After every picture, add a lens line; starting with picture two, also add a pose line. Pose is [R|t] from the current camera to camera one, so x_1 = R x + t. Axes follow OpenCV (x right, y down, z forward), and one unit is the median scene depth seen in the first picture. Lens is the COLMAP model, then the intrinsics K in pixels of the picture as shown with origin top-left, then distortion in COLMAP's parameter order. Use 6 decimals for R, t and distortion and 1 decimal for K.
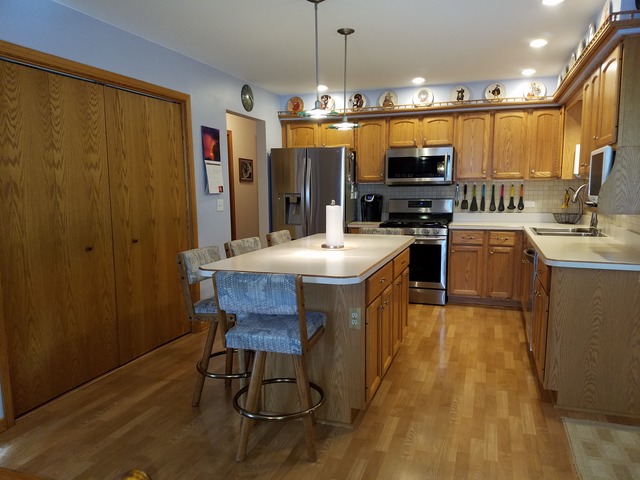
lens RADIAL K [[506.0, 0, 322.8], [0, 506.0, 264.1], [0, 0, 1]] dist [0.033164, -0.052886]
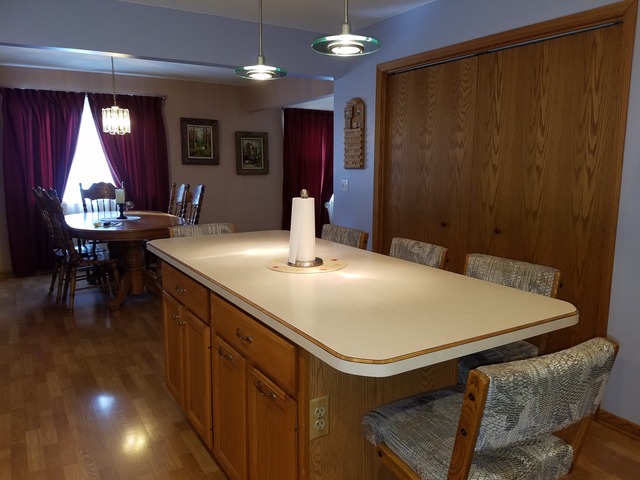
lens RADIAL K [[506.0, 0, 335.7], [0, 506.0, 261.9], [0, 0, 1]] dist [0.033164, -0.052886]
pose [[-0.631790, 0.152660, -0.759958, 0.497916], [-0.117641, 0.950173, 0.288672, -0.234129], [0.766160, 0.271782, -0.582351, 1.461782]]
